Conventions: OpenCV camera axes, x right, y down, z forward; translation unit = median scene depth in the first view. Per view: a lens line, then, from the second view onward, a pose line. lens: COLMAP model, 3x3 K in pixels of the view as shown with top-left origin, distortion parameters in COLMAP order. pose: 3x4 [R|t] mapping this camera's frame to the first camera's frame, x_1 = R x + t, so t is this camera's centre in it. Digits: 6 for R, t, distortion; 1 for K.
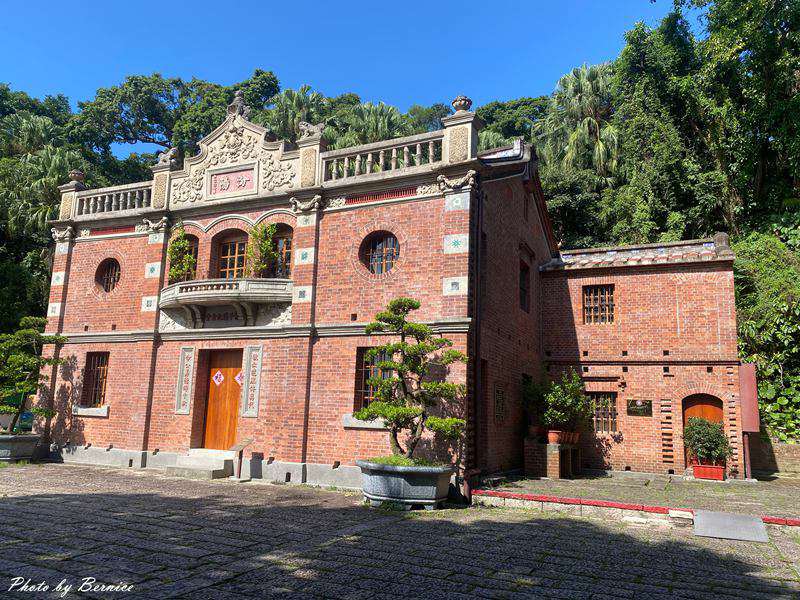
lens RADIAL K [[607.0, 0, 400.0], [0, 607.0, 300.0], [0, 0, 1]] dist [0.107952, -0.261631]
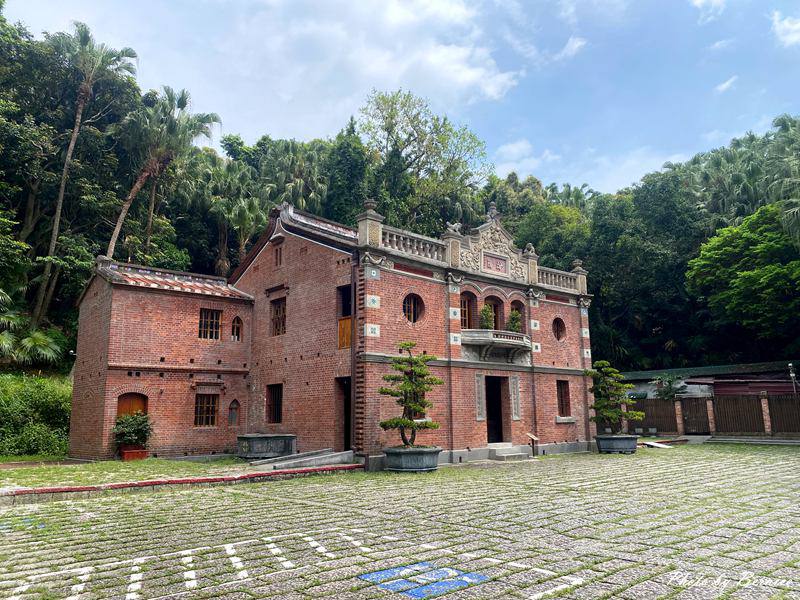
lens RADIAL K [[607.0, 0, 400.0], [0, 607.0, 300.0], [0, 0, 1]] dist [0.107952, -0.261631]
pose [[0.393358, 0.133219, 0.909682, -1.761277], [-0.140685, 0.986515, -0.083636, 0.052689], [-0.908558, -0.095080, 0.406796, 0.609762]]
